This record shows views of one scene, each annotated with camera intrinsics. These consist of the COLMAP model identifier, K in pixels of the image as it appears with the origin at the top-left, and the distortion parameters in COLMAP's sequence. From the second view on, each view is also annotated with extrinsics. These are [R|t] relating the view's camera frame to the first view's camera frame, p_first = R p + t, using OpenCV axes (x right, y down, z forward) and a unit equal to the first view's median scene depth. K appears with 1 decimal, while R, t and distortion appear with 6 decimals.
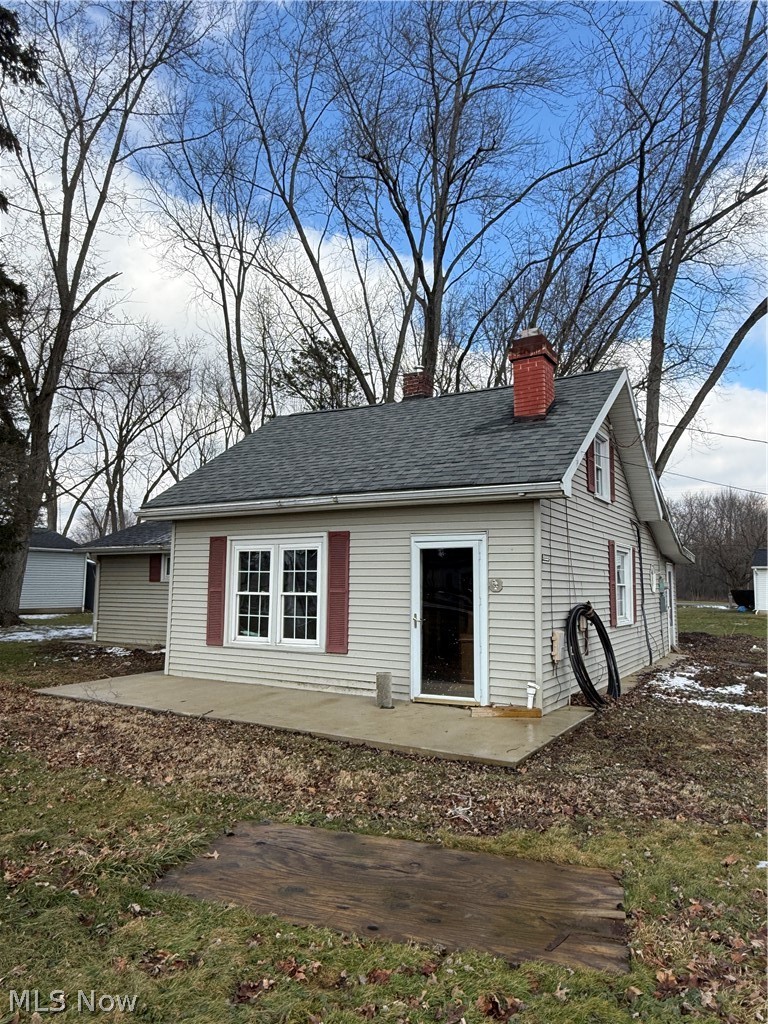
lens RADIAL K [[702.4, 0, 384.0], [0, 702.4, 512.0], [0, 0, 1]] dist [0.003847, -0.001168]
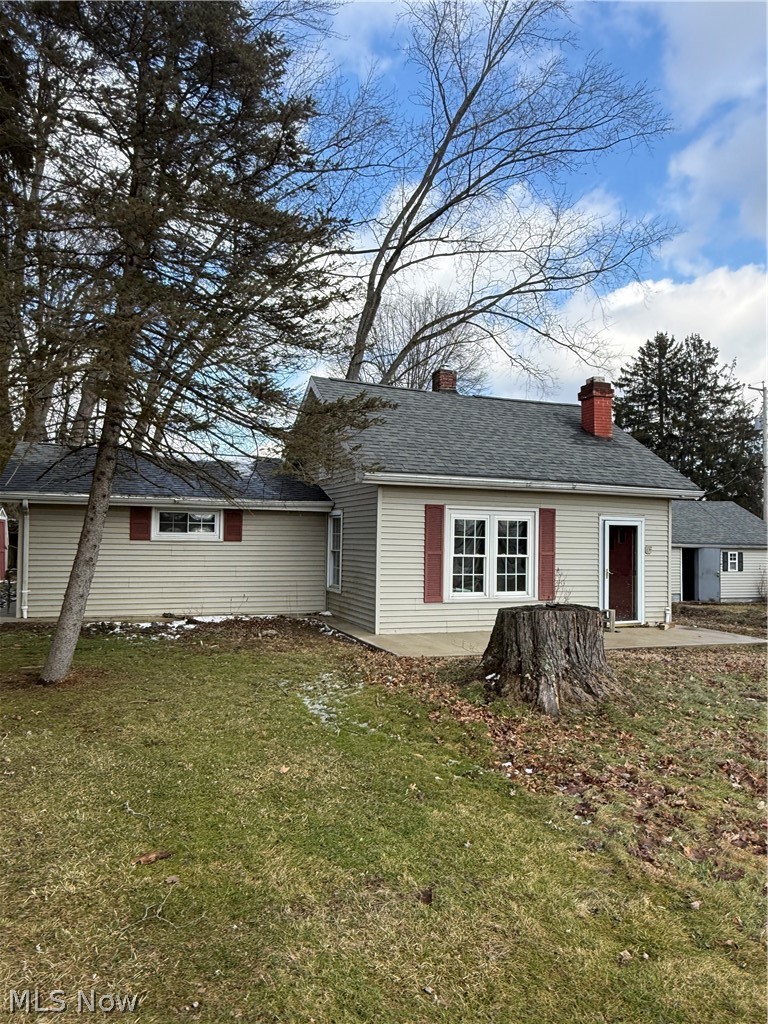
lens RADIAL K [[702.4, 0, 384.0], [0, 702.4, 512.0], [0, 0, 1]] dist [0.003847, -0.001168]
pose [[0.618383, 0.033885, 0.785146, -1.229195], [-0.092281, 0.995289, 0.029726, 0.022155], [-0.780440, -0.090836, 0.618597, 0.404607]]
